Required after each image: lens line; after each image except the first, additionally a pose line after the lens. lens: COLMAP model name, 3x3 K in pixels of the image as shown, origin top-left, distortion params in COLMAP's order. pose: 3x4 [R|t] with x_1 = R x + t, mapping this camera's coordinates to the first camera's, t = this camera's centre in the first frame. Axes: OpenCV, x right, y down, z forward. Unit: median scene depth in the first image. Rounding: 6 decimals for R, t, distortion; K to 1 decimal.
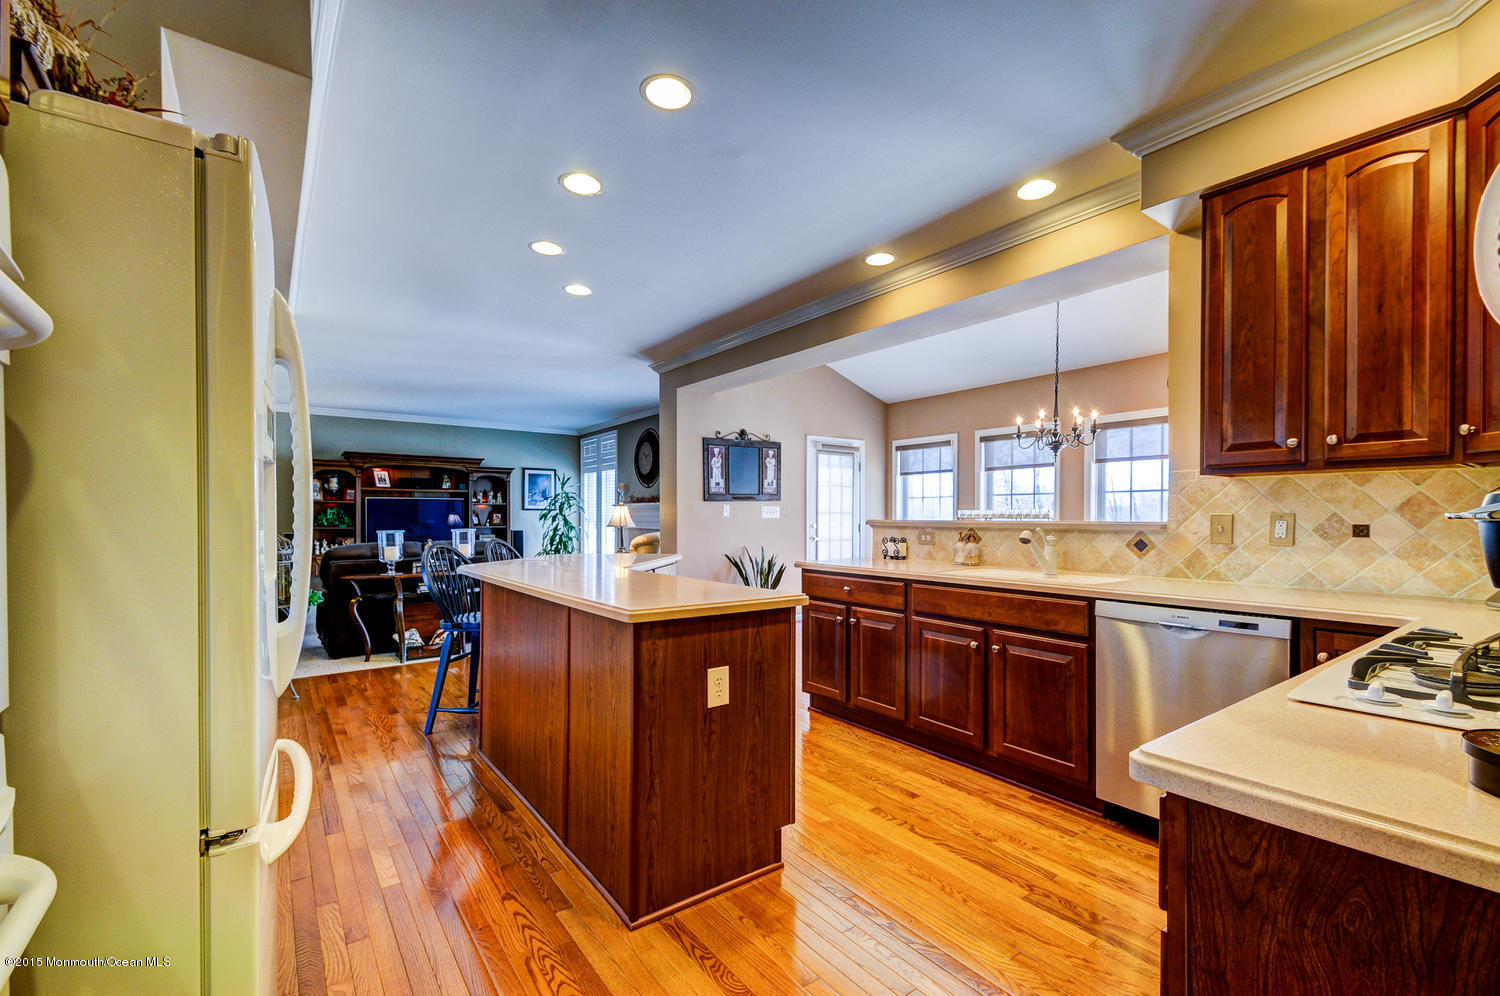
lens RADIAL K [[637.4, 0, 754.4], [0, 637.4, 520.6], [0, 0, 1]] dist [0.011280, 0.000019]
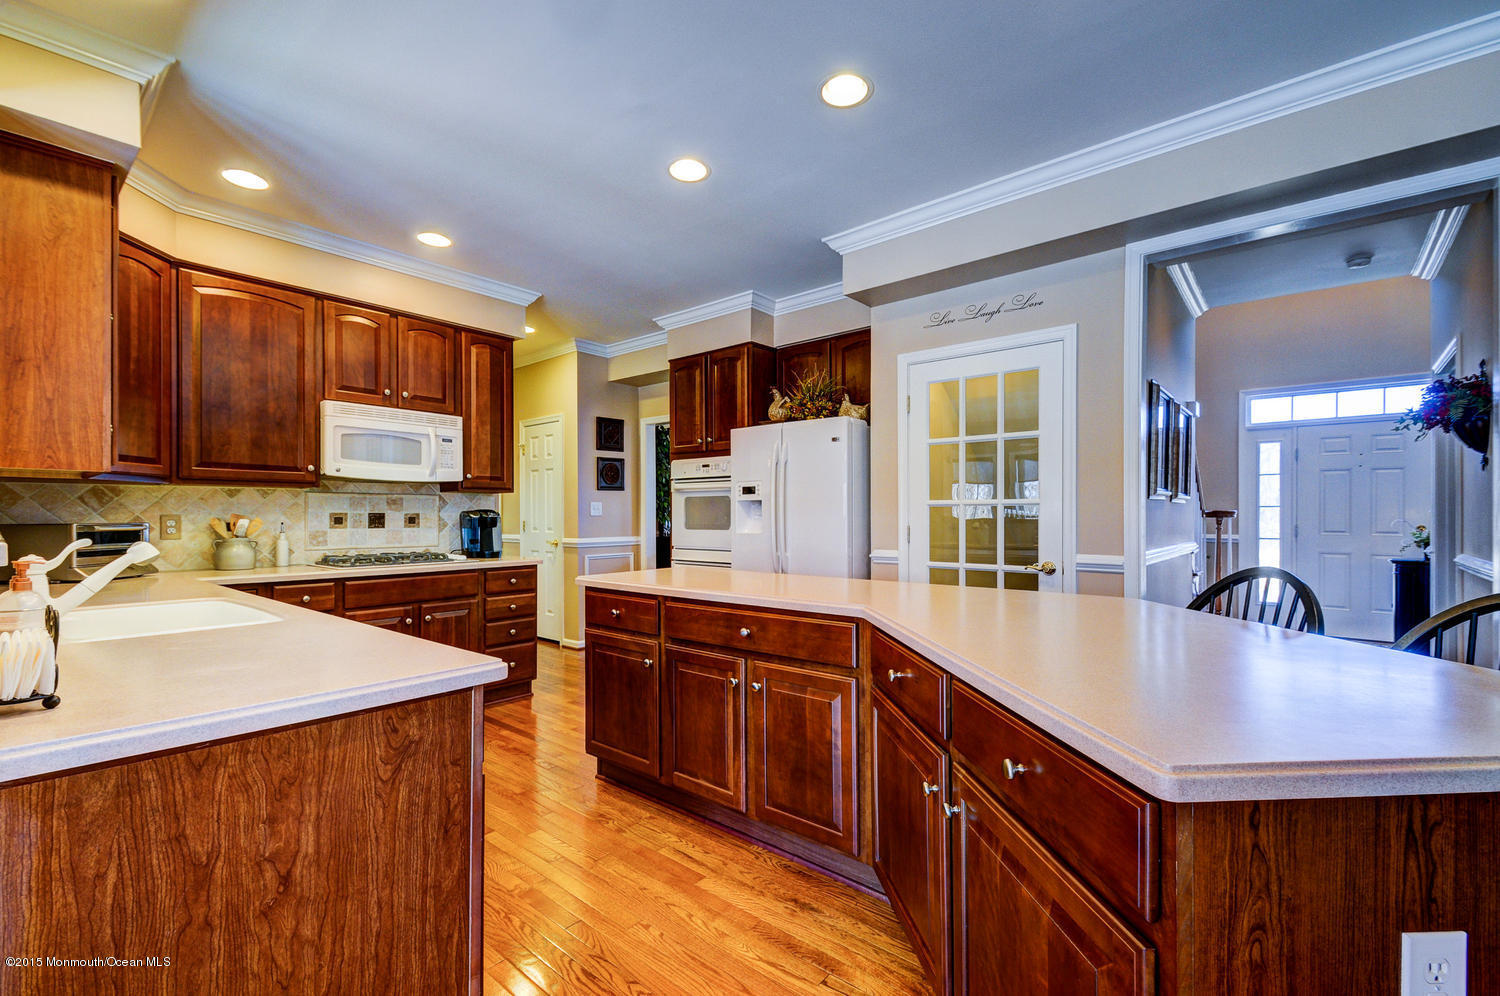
lens RADIAL K [[645.7, 0, 754.4], [0, 645.7, 505.1], [0, 0, 1]] dist [0.019056, -0.000073]
pose [[-0.974519, -0.002138, -0.224295, 0.018142], [-0.000276, 0.999965, -0.008331, -0.014580], [0.224305, -0.008057, -0.974486, 1.836831]]
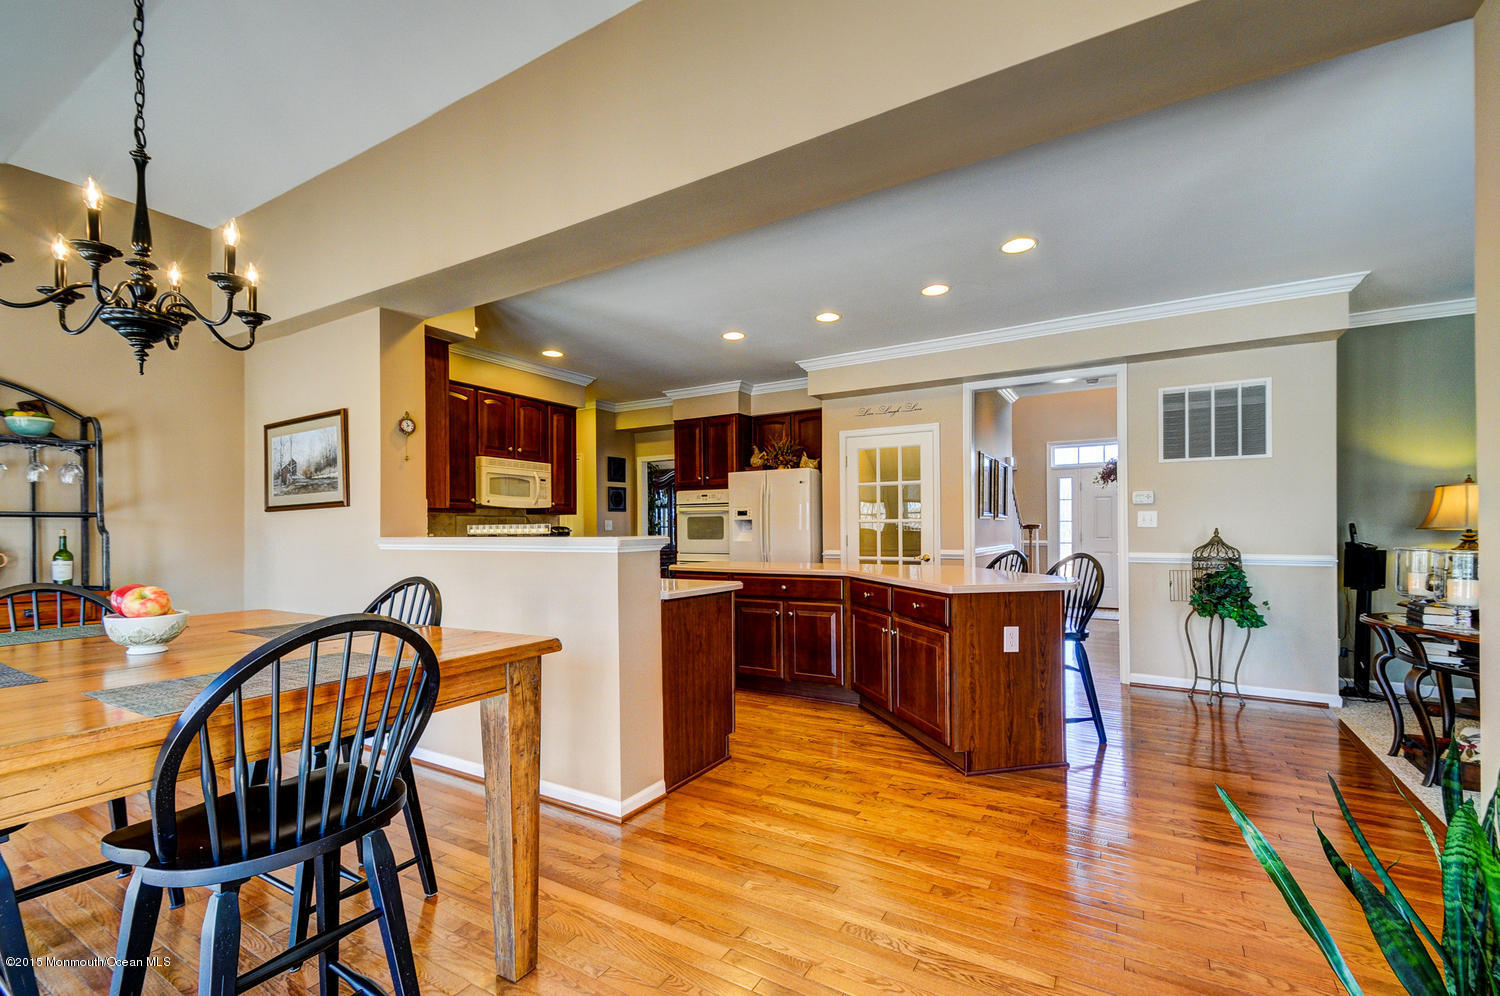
lens RADIAL K [[645.7, 0, 754.4], [0, 645.7, 505.1], [0, 0, 1]] dist [0.019056, -0.000073]
pose [[-0.924447, -0.007040, -0.381246, 0.527354], [0.004768, 0.999538, -0.030020, -0.020460], [0.381281, -0.029570, -0.923986, 2.509540]]
